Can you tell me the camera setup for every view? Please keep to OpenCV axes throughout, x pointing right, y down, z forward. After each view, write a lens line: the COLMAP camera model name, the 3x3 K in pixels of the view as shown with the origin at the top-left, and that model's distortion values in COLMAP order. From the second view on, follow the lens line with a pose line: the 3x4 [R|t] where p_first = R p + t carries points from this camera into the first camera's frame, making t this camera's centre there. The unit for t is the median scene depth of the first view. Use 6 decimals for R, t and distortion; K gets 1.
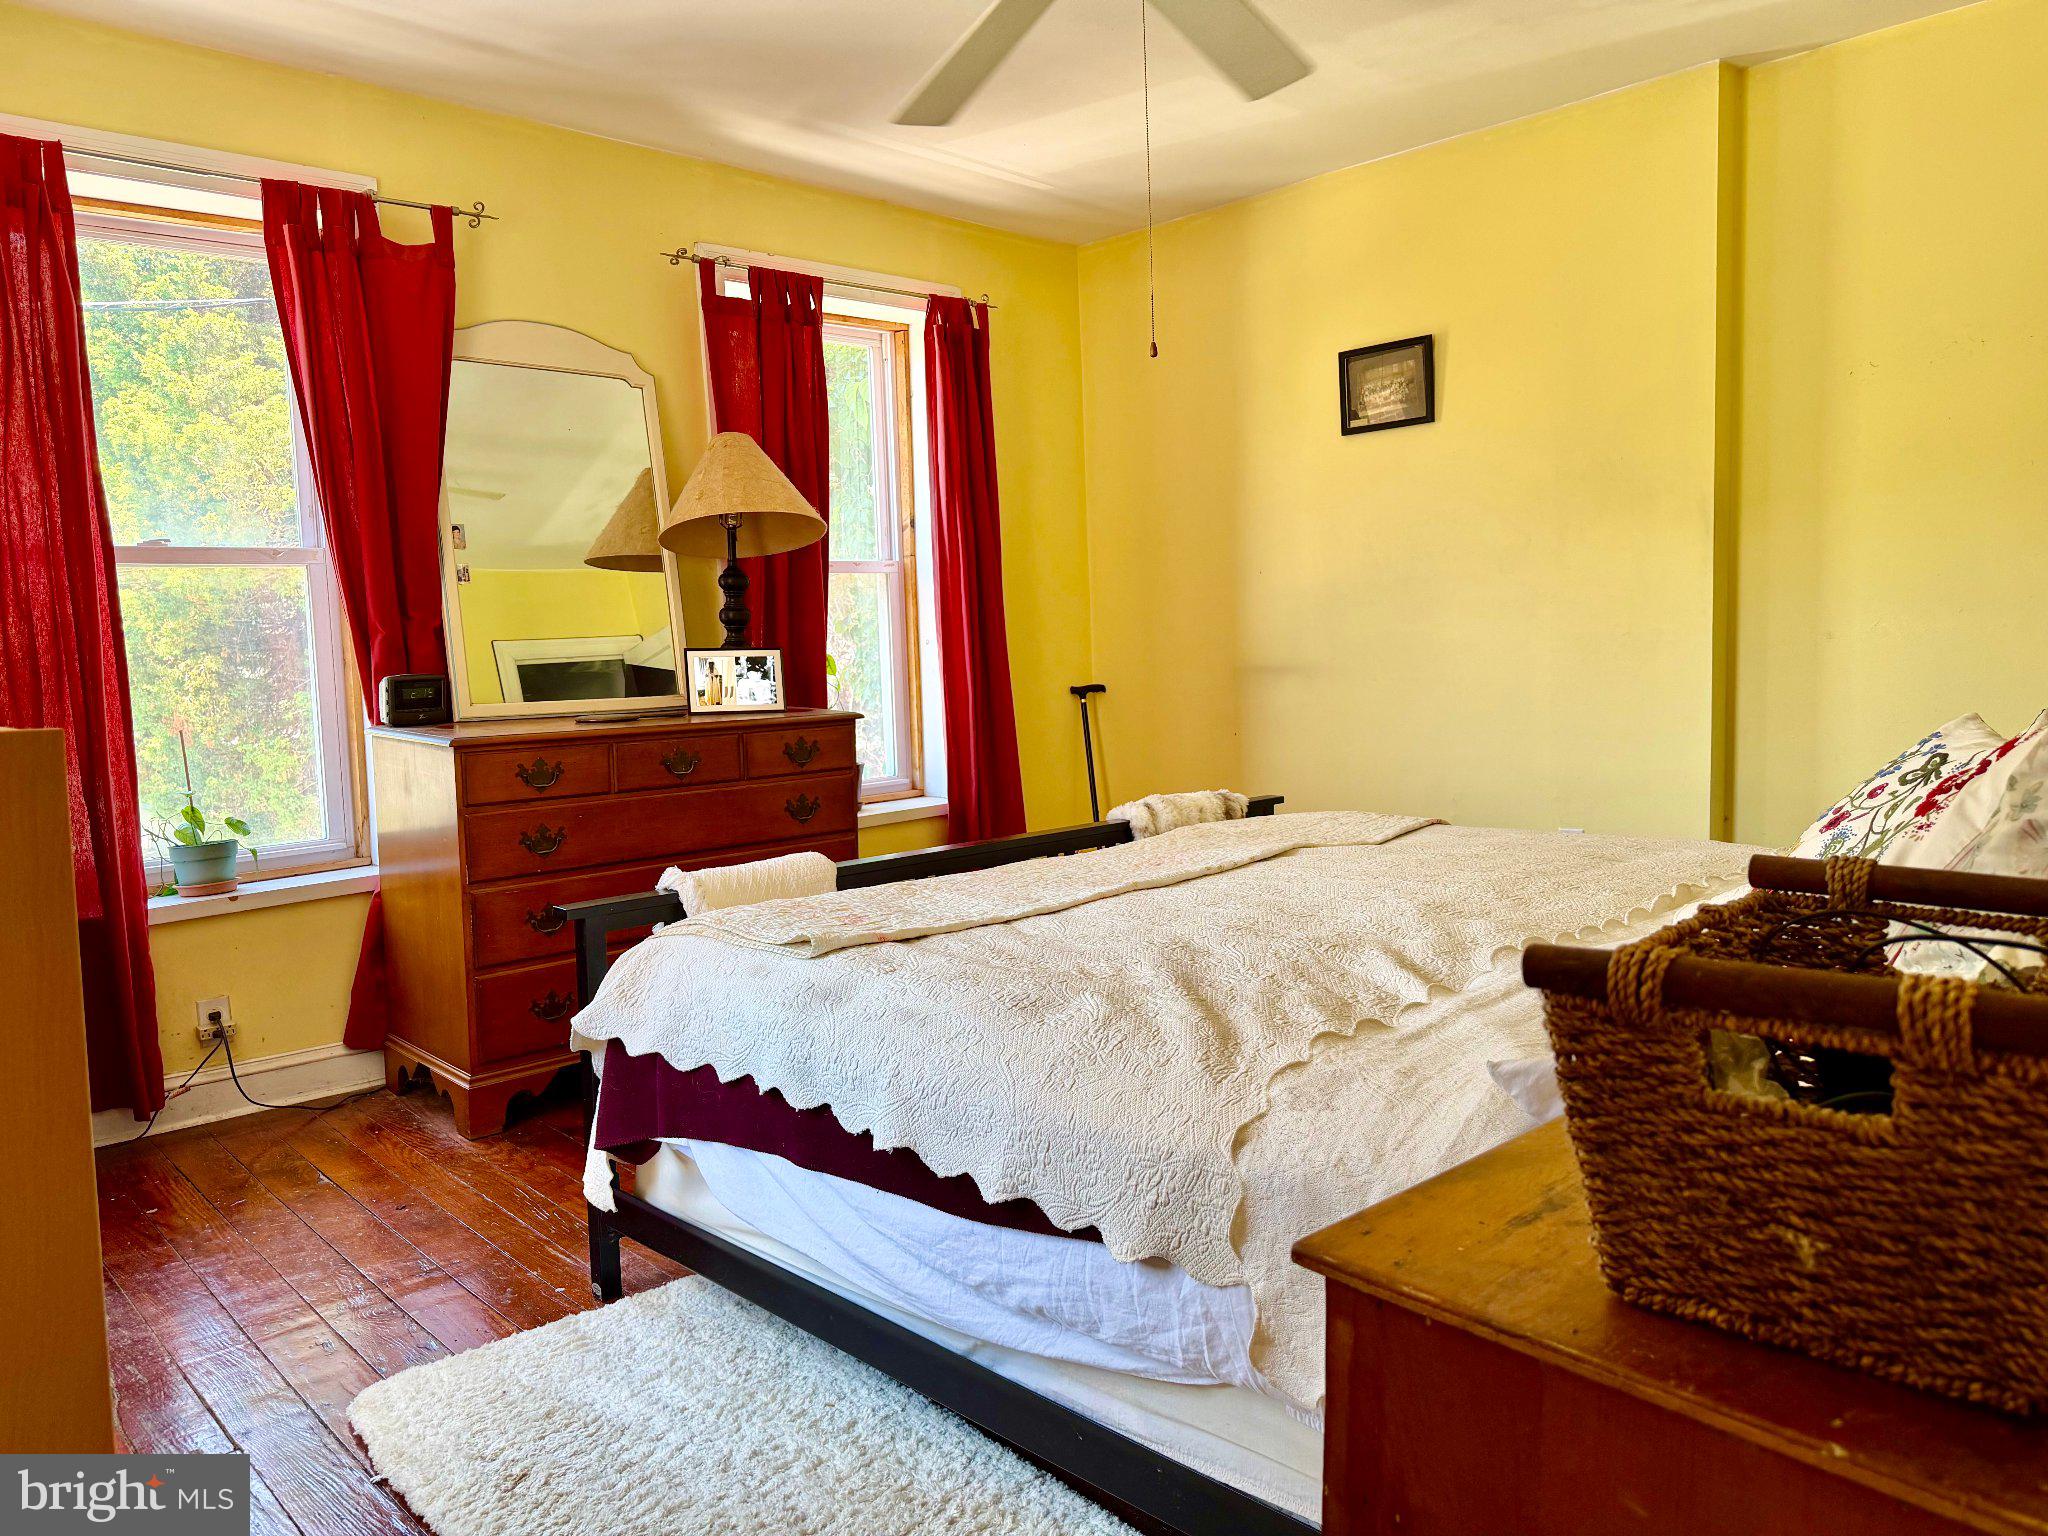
lens RADIAL K [[1425.6, 0, 1024.0], [0, 1425.6, 768.0], [0, 0, 1]] dist [0.155139, -0.176876]
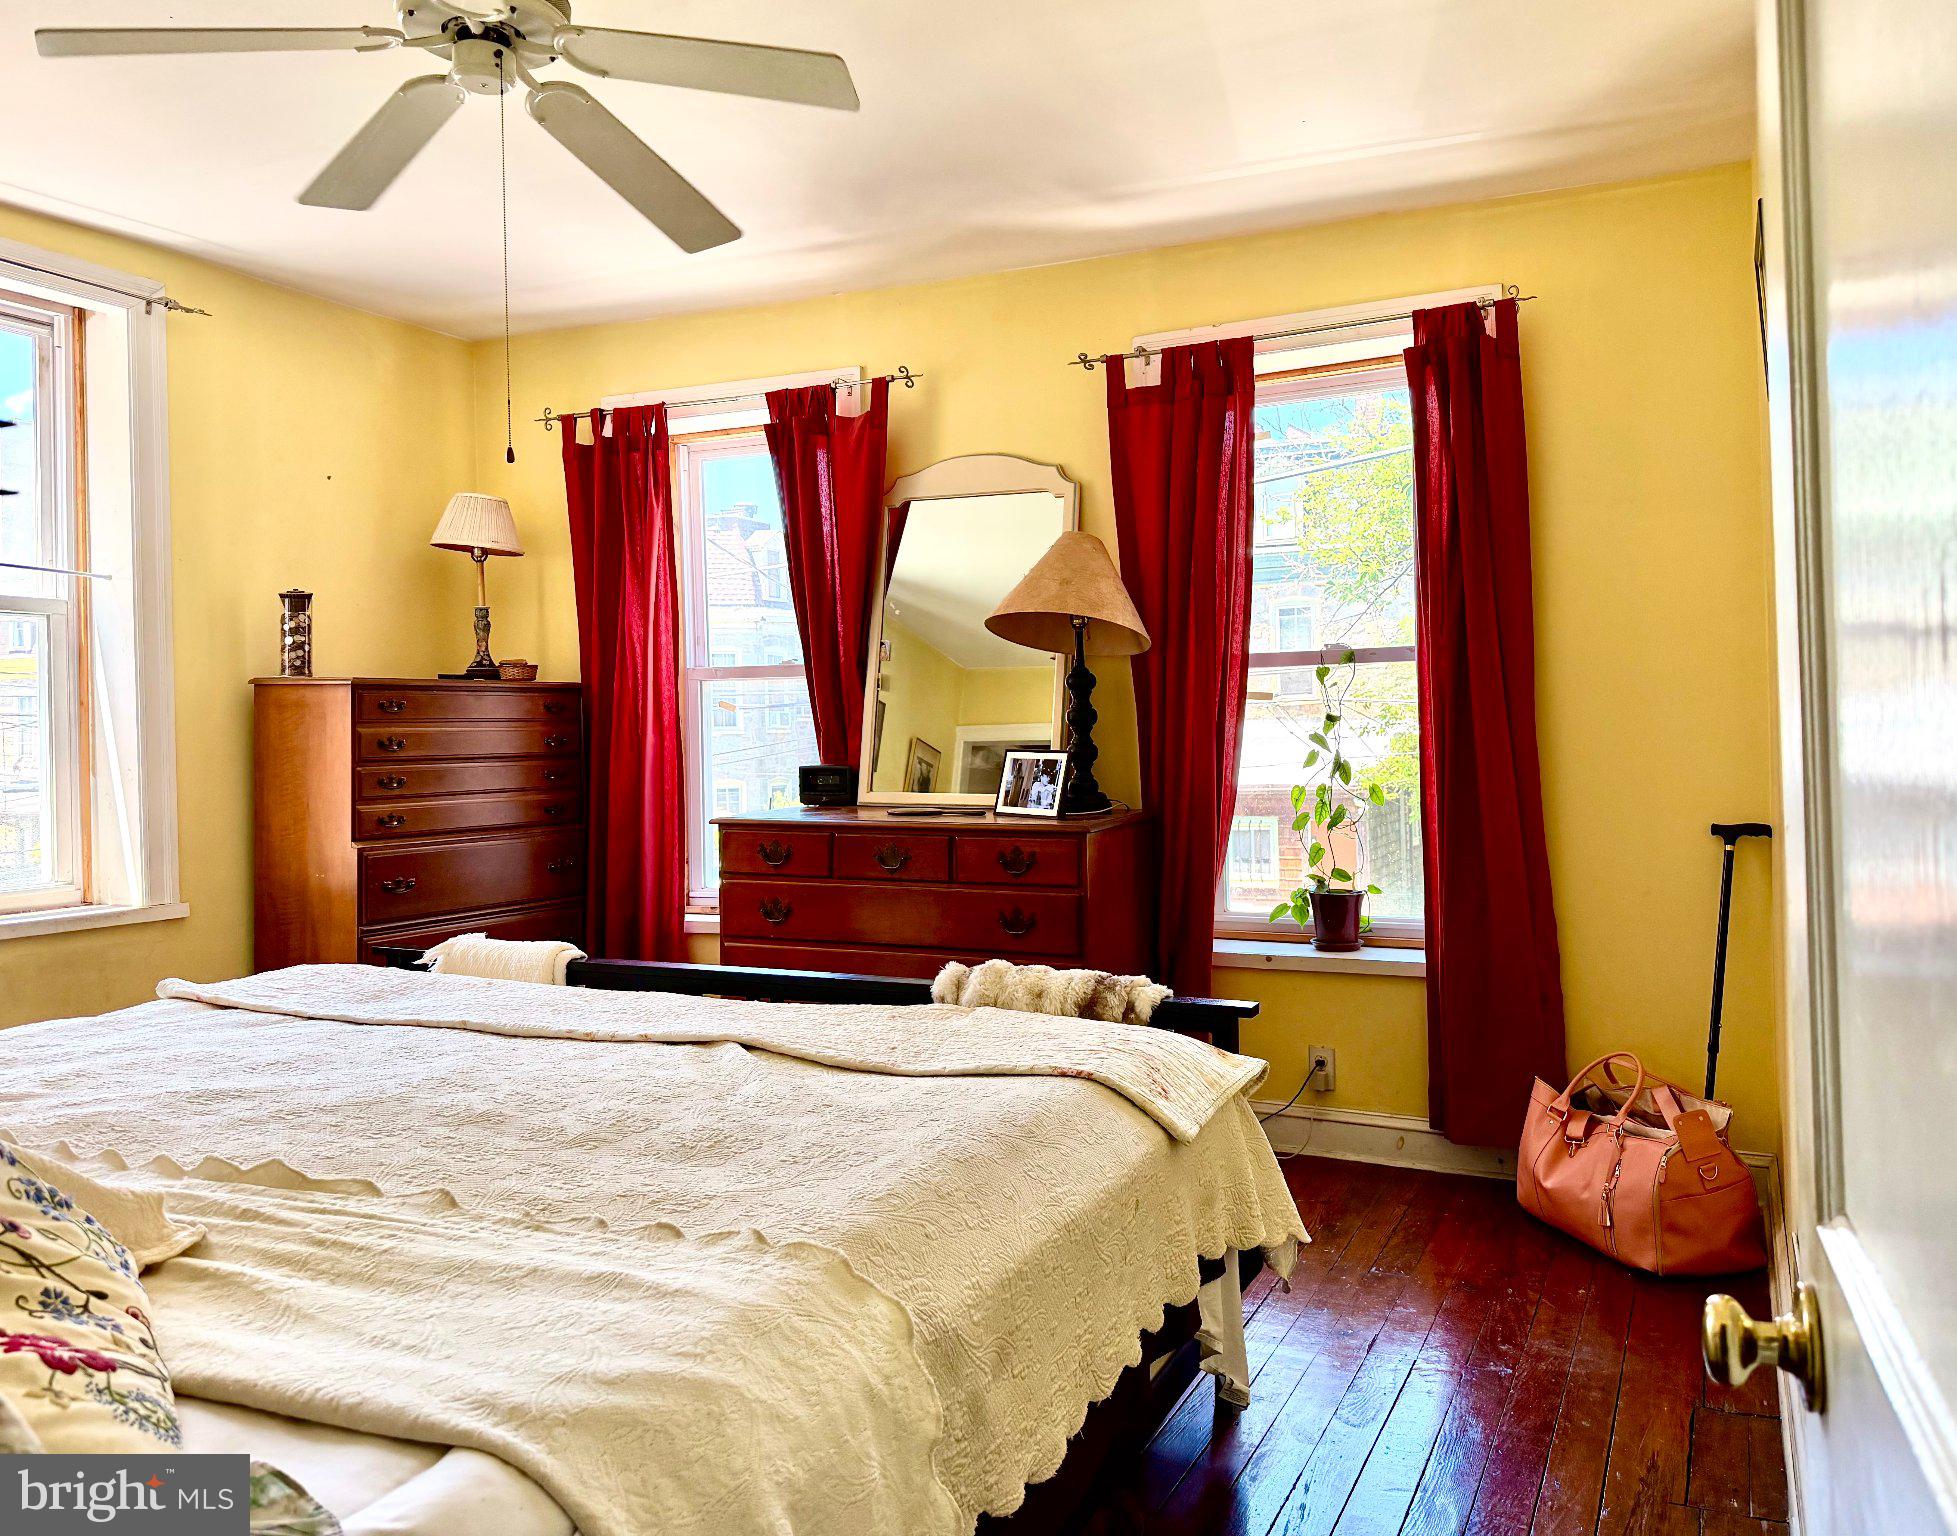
lens RADIAL K [[1393.9, 0, 978.5], [0, 1393.9, 768.0], [0, 0, 1]] dist [0.052874, -0.000122]
pose [[0.432096, 0.043497, -0.900778, 0.627530], [-0.095400, 0.995436, 0.002306, -0.069414], [0.896768, 0.084938, 0.434274, 0.554193]]
